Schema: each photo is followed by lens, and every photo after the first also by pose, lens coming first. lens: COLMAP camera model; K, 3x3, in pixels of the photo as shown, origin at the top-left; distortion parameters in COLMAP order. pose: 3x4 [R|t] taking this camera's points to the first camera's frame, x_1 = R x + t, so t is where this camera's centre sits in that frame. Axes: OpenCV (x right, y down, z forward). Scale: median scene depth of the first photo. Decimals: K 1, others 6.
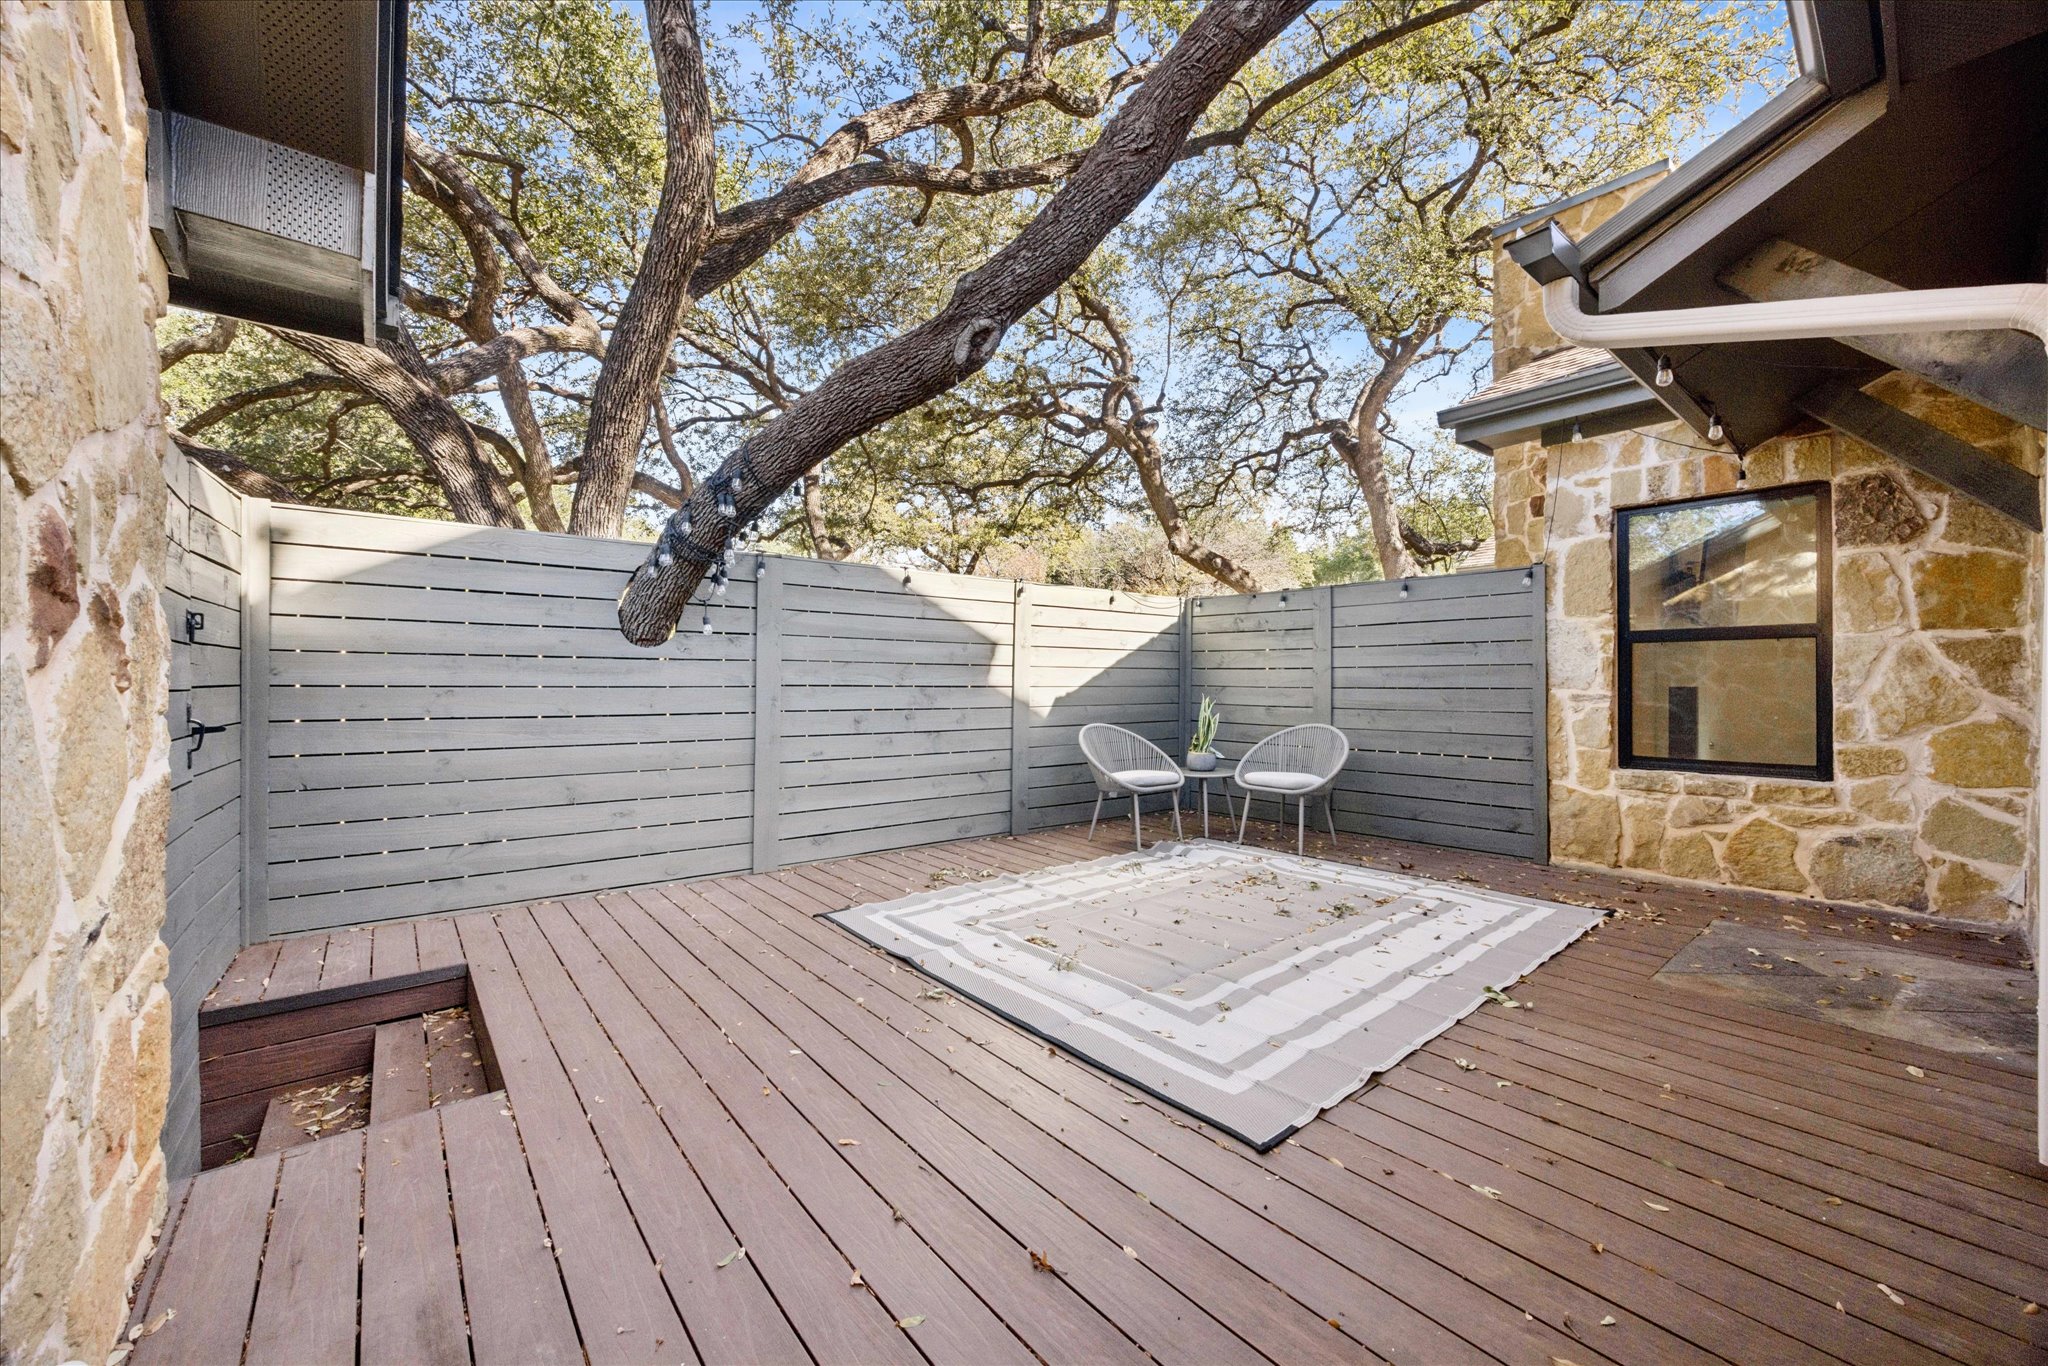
lens RADIAL K [[770.5, 0, 1027.2], [0, 770.5, 686.3], [0, 0, 1]] dist [0.001045, -0.000326]
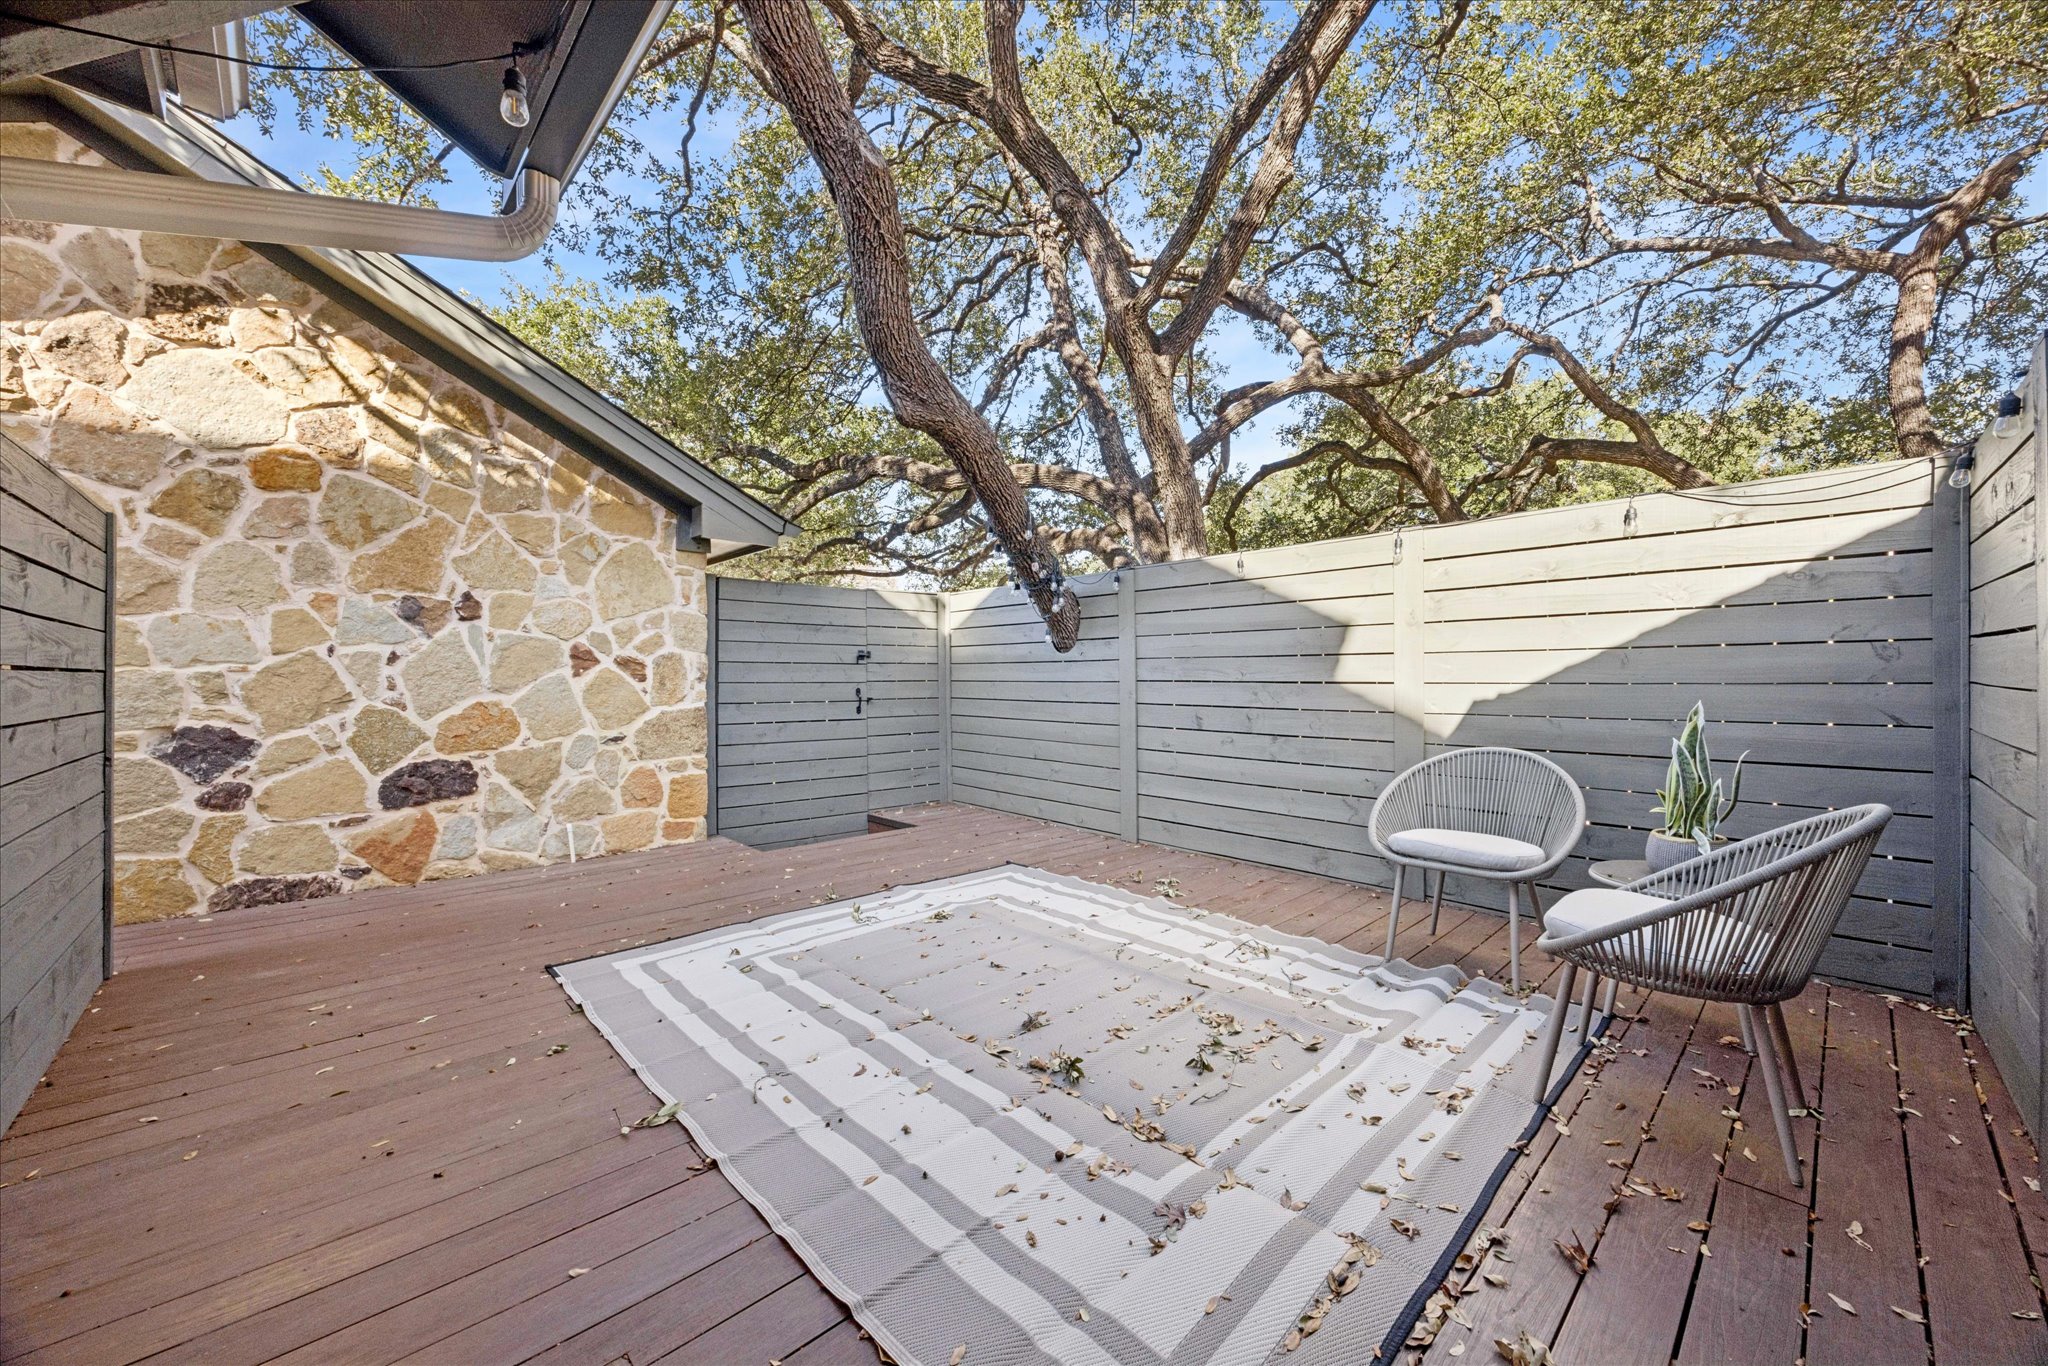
lens RADIAL K [[770.5, 0, 1035.9], [0, 770.5, 674.8], [0, 0, 1]] dist [0.001045, -0.000326]
pose [[0.071555, -0.004124, -0.997428, 1.014947], [0.001616, 0.999991, -0.004019, -0.007259], [0.997435, -0.001324, 0.071561, 0.964766]]
